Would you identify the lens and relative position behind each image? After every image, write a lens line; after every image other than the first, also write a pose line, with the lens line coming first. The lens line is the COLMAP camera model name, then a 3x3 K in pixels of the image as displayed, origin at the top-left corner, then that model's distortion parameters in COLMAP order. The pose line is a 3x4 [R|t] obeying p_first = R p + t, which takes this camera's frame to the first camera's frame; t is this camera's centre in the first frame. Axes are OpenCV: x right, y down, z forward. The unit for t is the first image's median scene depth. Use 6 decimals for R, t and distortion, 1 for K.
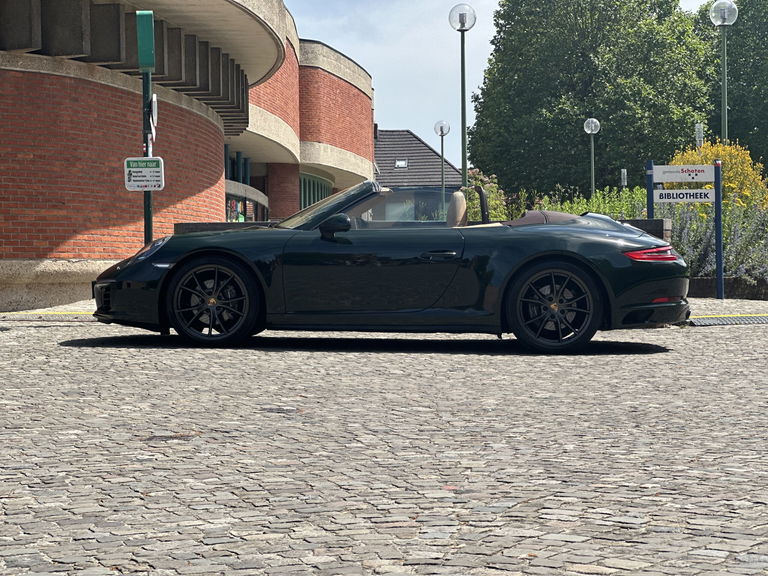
lens RADIAL K [[1726.7, 0, 387.4], [0, 1726.7, 290.7], [0, 0, 1]] dist [0.196585, 0.000000]
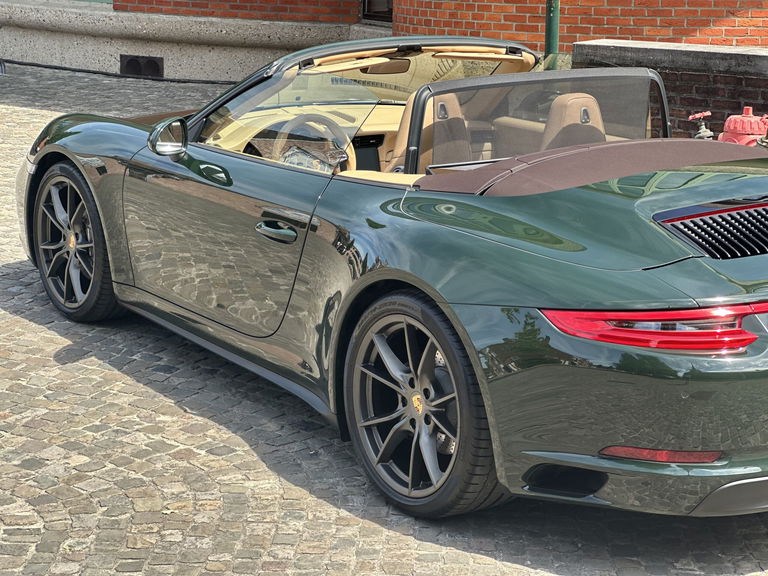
lens RADIAL K [[1726.7, 0, 389.3], [0, 1726.7, 261.1], [0, 0, 1]] dist [0.196585, 0.000000]
pose [[0.611799, 0.185802, -0.768882, 0.263619], [-0.042001, 0.978281, 0.202983, -0.070255], [0.789898, -0.091890, 0.606315, 0.482428]]
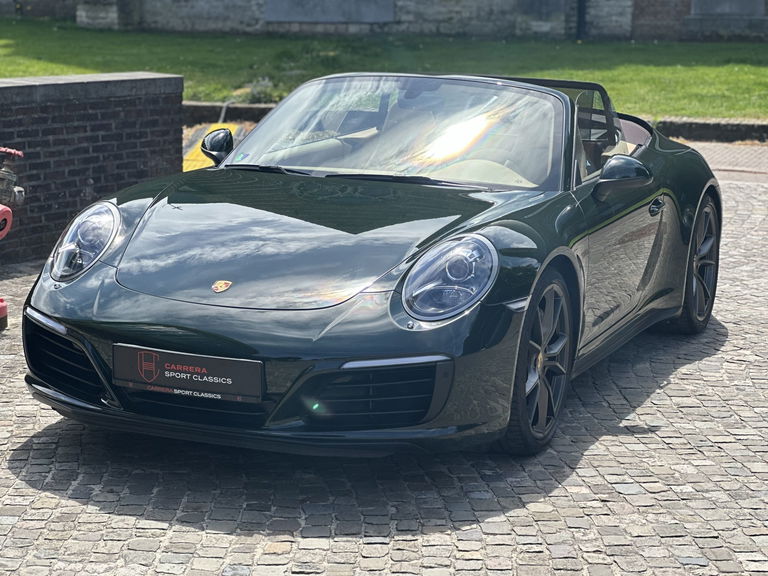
lens RADIAL K [[1726.7, 0, 381.8], [0, 1726.7, 290.6], [0, 0, 1]] dist [0.196585, 0.000000]
pose [[0.340226, -0.170468, 0.924763, -0.370571], [0.003328, 0.983643, 0.180097, -0.066198], [-0.940338, -0.058197, 0.335228, 0.576380]]
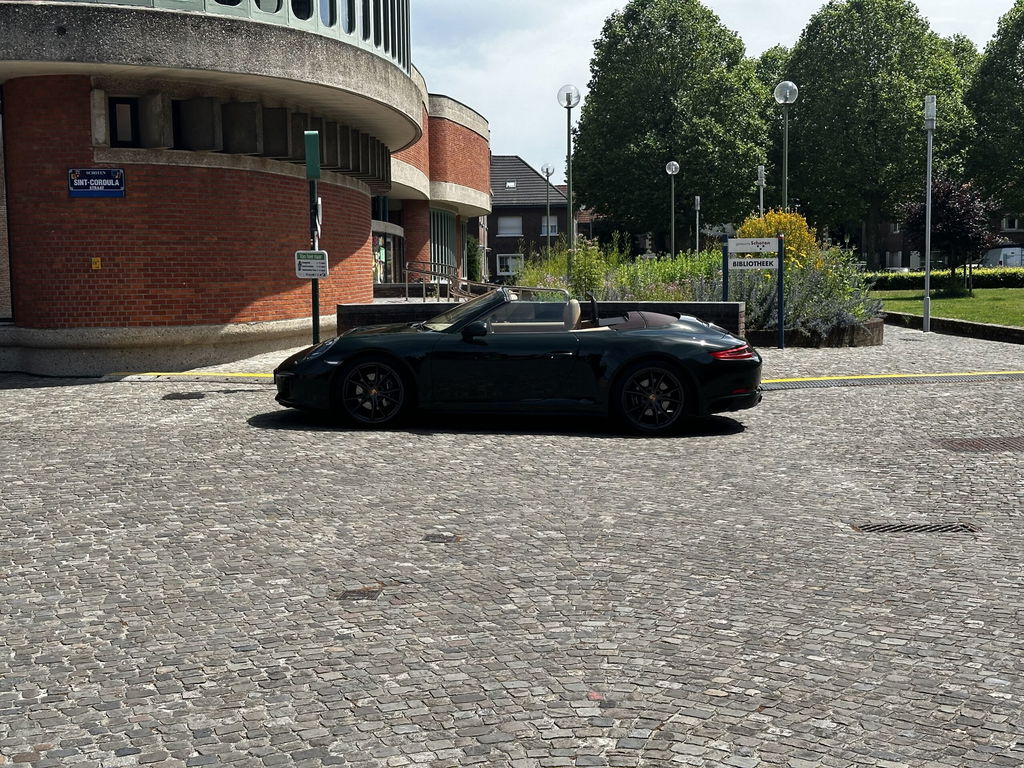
lens RADIAL K [[1426.1, 0, 522.0], [0, 1426.1, 402.6], [0, 0, 1]] dist [0.163829, 0.000000]
pose [[0.999853, 0.000235, 0.017144, -0.008868], [-0.001706, 0.996306, 0.085858, -0.047959], [-0.017061, -0.085875, 0.996160, -0.006221]]
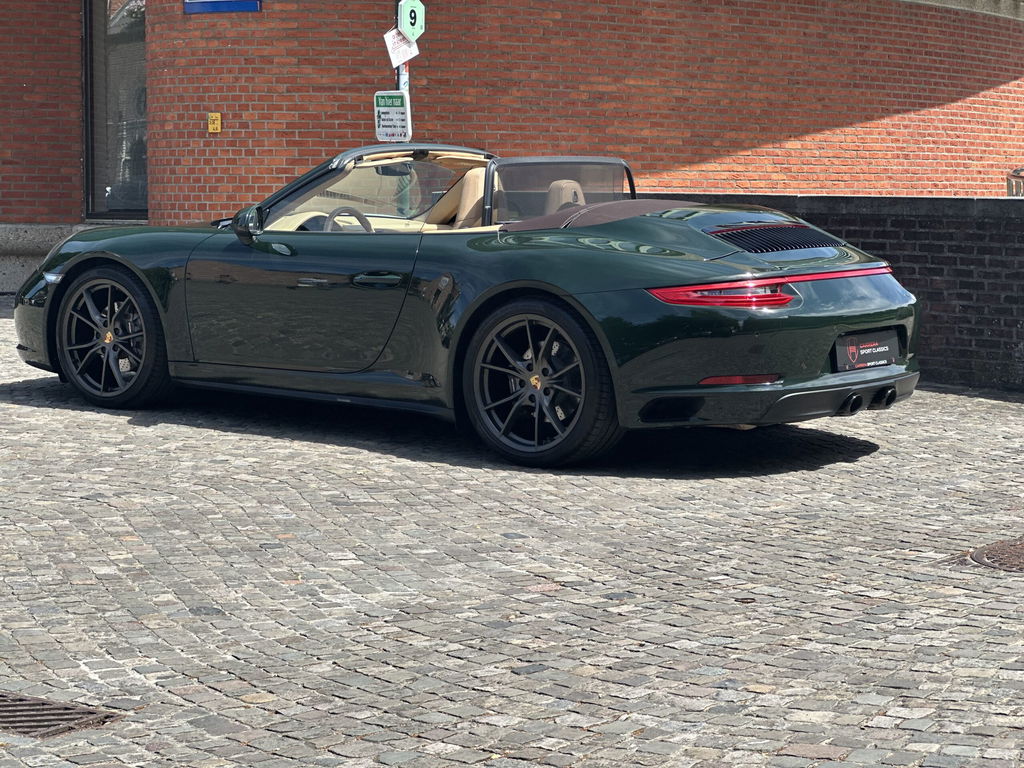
lens RADIAL K [[2302.3, 0, 501.3], [0, 2302.3, 351.3], [0, 0, 1]] dist [0.196585, 0.000000]
pose [[0.826684, 0.058760, -0.559590, 0.325852], [-0.023678, 0.997284, 0.069741, -0.033642], [0.562168, -0.044404, 0.825830, 0.246231]]
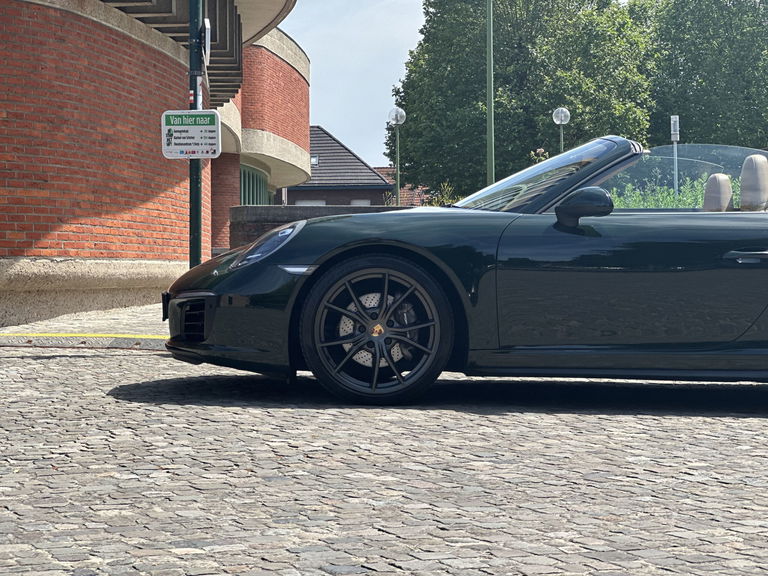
lens RADIAL K [[1726.7, 0, 382.5], [0, 1726.7, 279.2], [0, 0, 1]] dist [0.196585, 0.000000]
pose [[0.997836, 0.007023, 0.065368, -0.091192], [-0.006529, 0.999949, -0.007763, -0.004332], [-0.065420, 0.007320, 0.997831, 0.260167]]
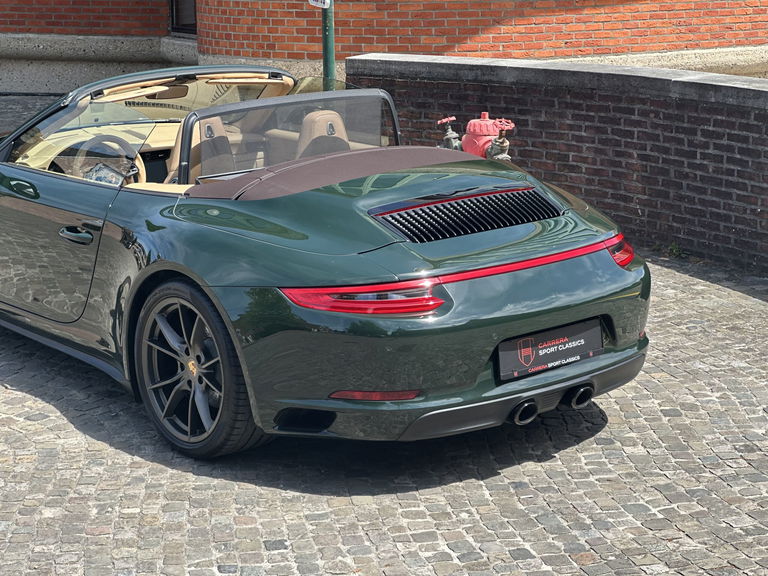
lens RADIAL K [[1726.7, 0, 376.0], [0, 1726.7, 264.9], [0, 0, 1]] dist [0.196585, 0.000000]
pose [[0.679993, 0.163469, -0.714764, 0.326148], [-0.016468, 0.977989, 0.208004, -0.084679], [0.733034, -0.129671, 0.667718, 0.450243]]
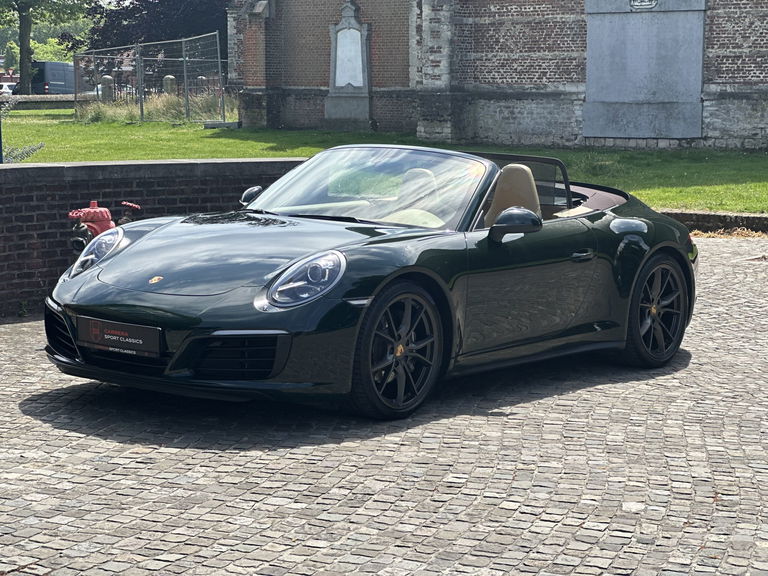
lens RADIAL K [[1726.7, 0, 384.2], [0, 1726.7, 285.8], [0, 0, 1]] dist [0.196585, 0.000000]
pose [[0.572148, -0.083931, 0.815844, -0.419313], [-0.004770, 0.994393, 0.105645, -0.057203], [-0.820136, -0.064336, 0.568540, 0.414502]]
